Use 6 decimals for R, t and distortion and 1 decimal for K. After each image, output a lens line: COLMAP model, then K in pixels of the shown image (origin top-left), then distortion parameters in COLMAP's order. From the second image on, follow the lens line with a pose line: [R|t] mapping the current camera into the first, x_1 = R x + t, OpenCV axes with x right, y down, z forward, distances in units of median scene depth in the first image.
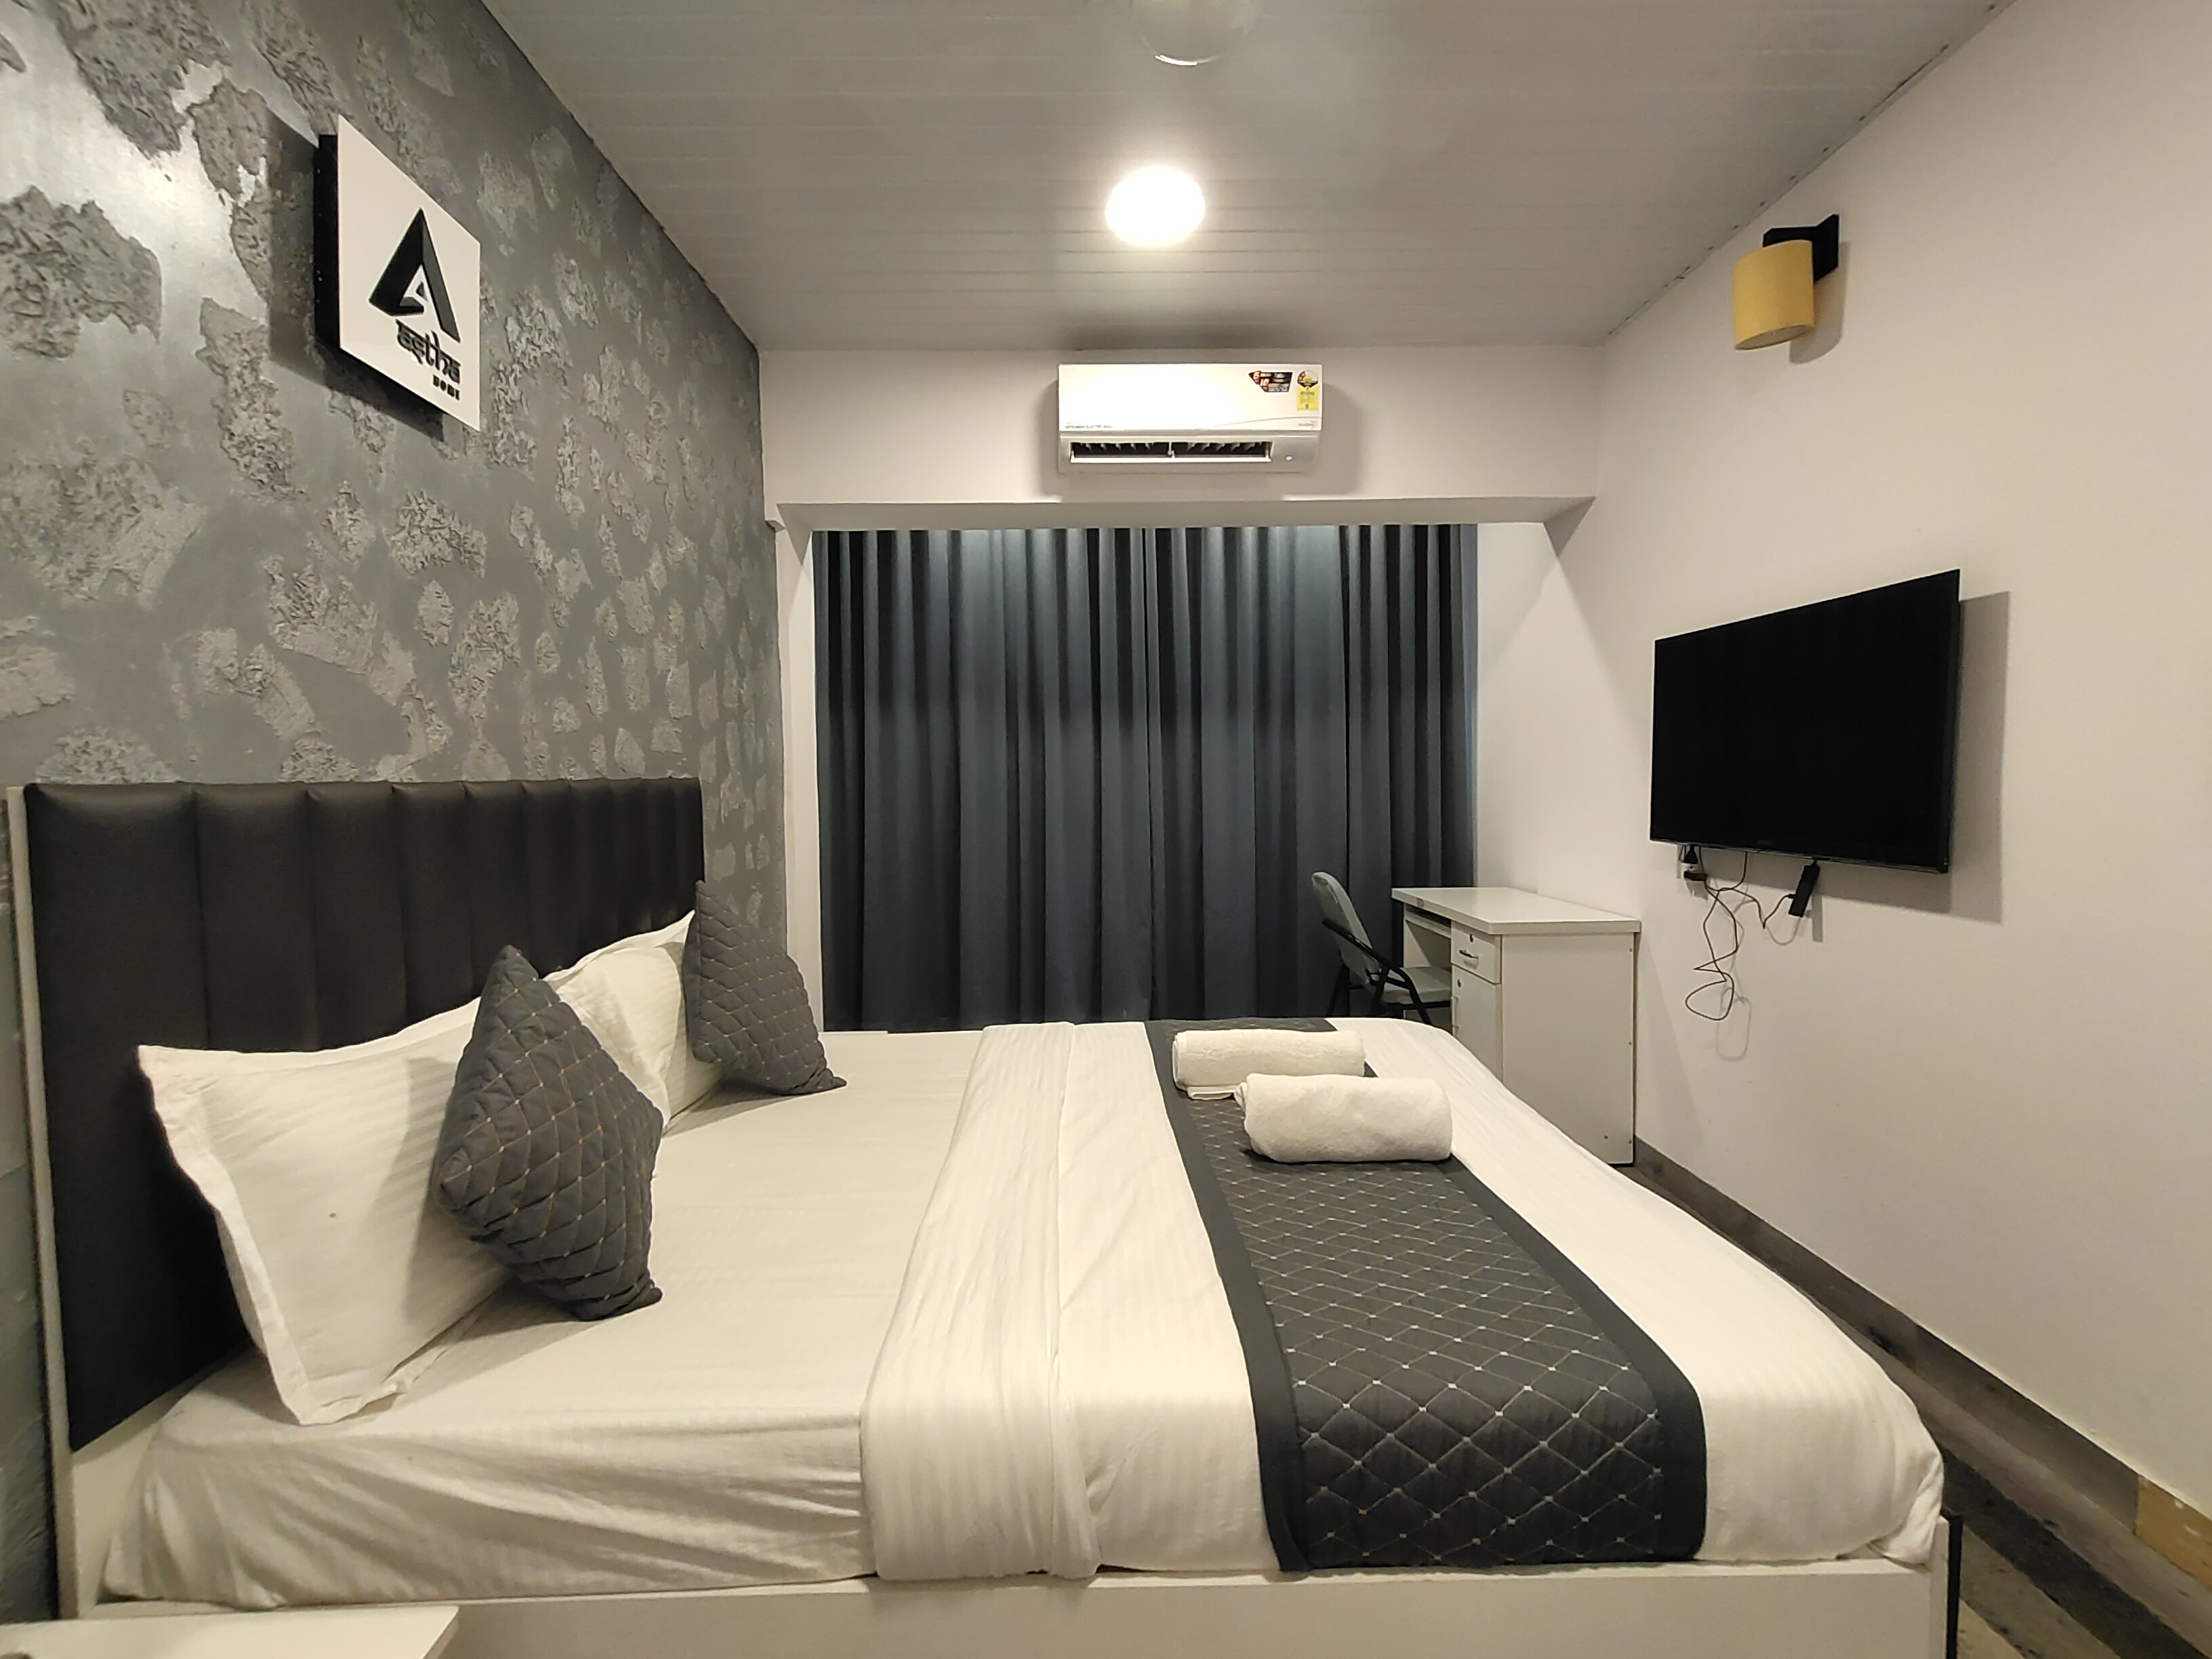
lens RADIAL K [[993.9, 0, 1106.0], [0, 993.9, 829.5], [0, 0, 1]] dist [0.002359, 0.000062]
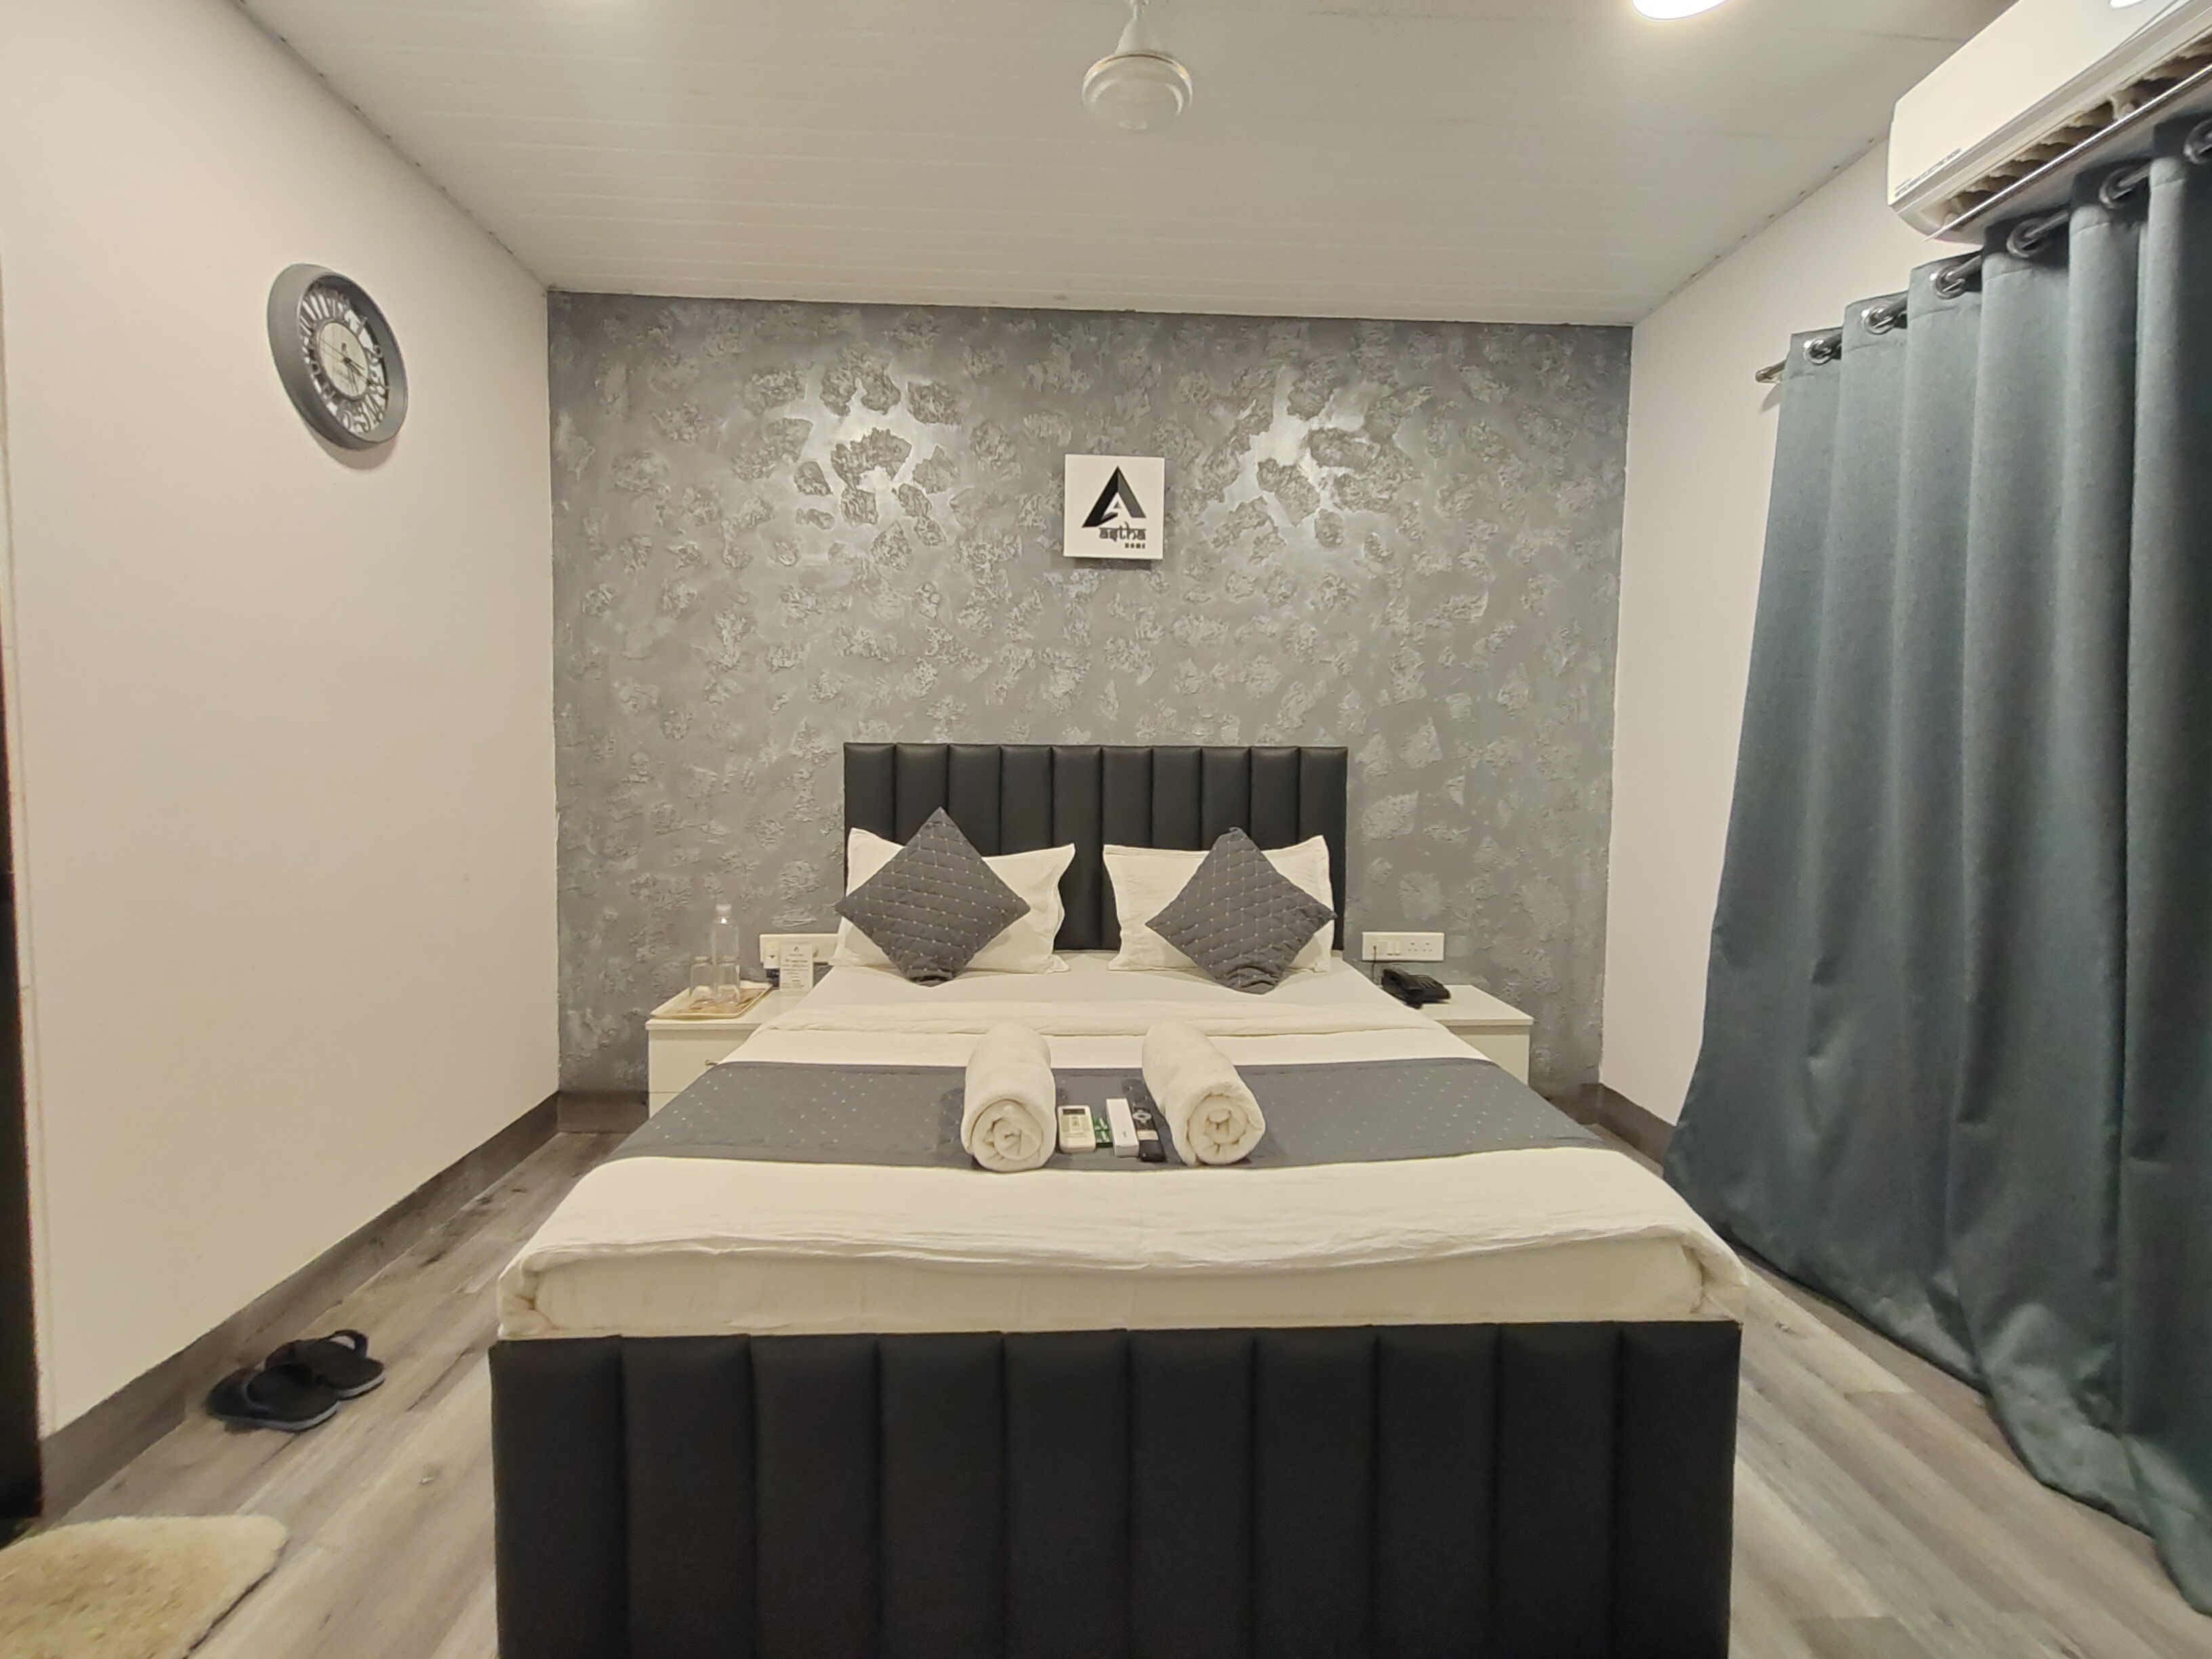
lens RADIAL K [[980.8, 0, 1106.0], [0, 980.8, 829.5], [0, 0, 1]] dist [0.007324, -0.000010]
pose [[0.042531, 0.055735, -0.997539, 1.368127], [-0.039434, 0.997758, 0.054066, 0.020176], [0.998317, 0.037038, 0.044634, 0.901636]]
